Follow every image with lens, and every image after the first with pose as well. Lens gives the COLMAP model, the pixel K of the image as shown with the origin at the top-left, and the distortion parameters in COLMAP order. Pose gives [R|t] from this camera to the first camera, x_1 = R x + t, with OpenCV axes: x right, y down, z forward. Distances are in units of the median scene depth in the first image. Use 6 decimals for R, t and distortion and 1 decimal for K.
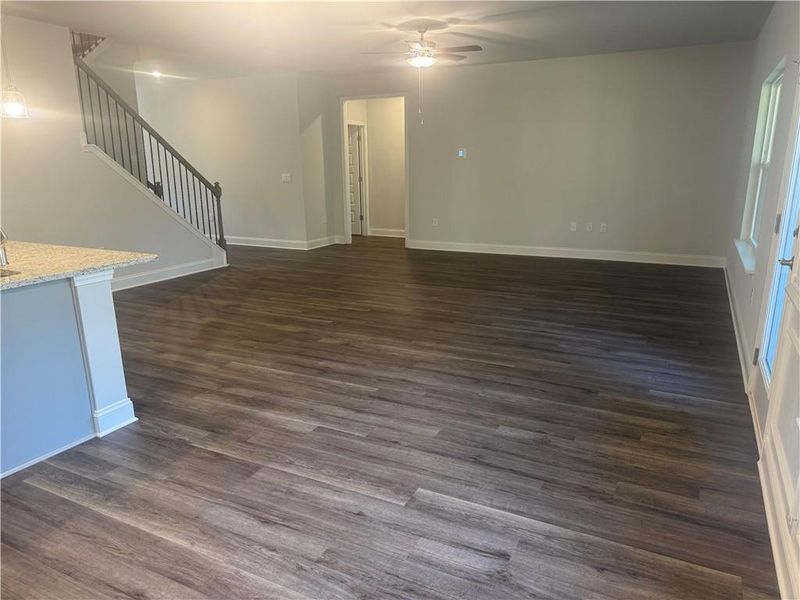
lens RADIAL K [[568.2, 0, 401.5], [0, 568.2, 301.6], [0, 0, 1]] dist [0.000721, -0.008570]
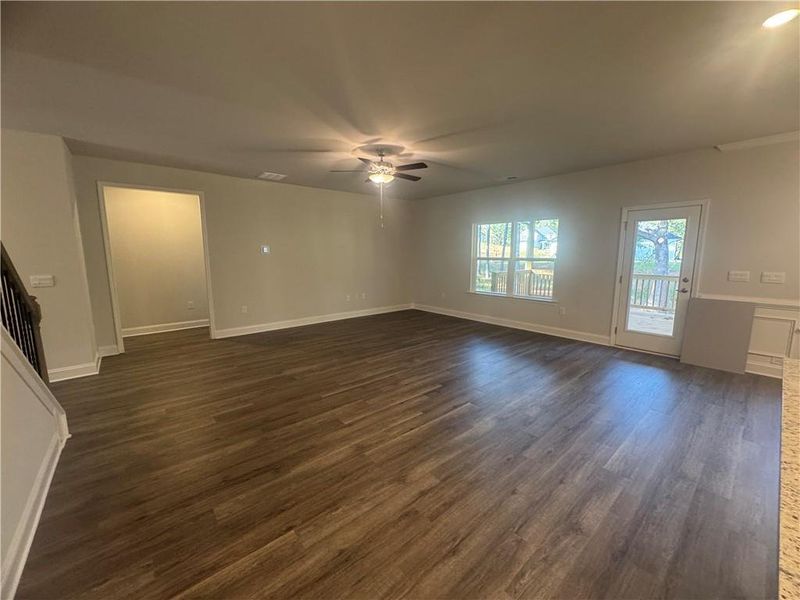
lens RADIAL K [[320.3, 0, 401.2], [0, 320.3, 299.9], [0, 0, 1]] dist [0.001455, 0.000640]
pose [[0.374942, -0.128803, 0.918057, -0.632433], [0.219799, 0.974415, 0.046942, -0.191590], [-0.900615, 0.184188, 0.393659, 0.747509]]
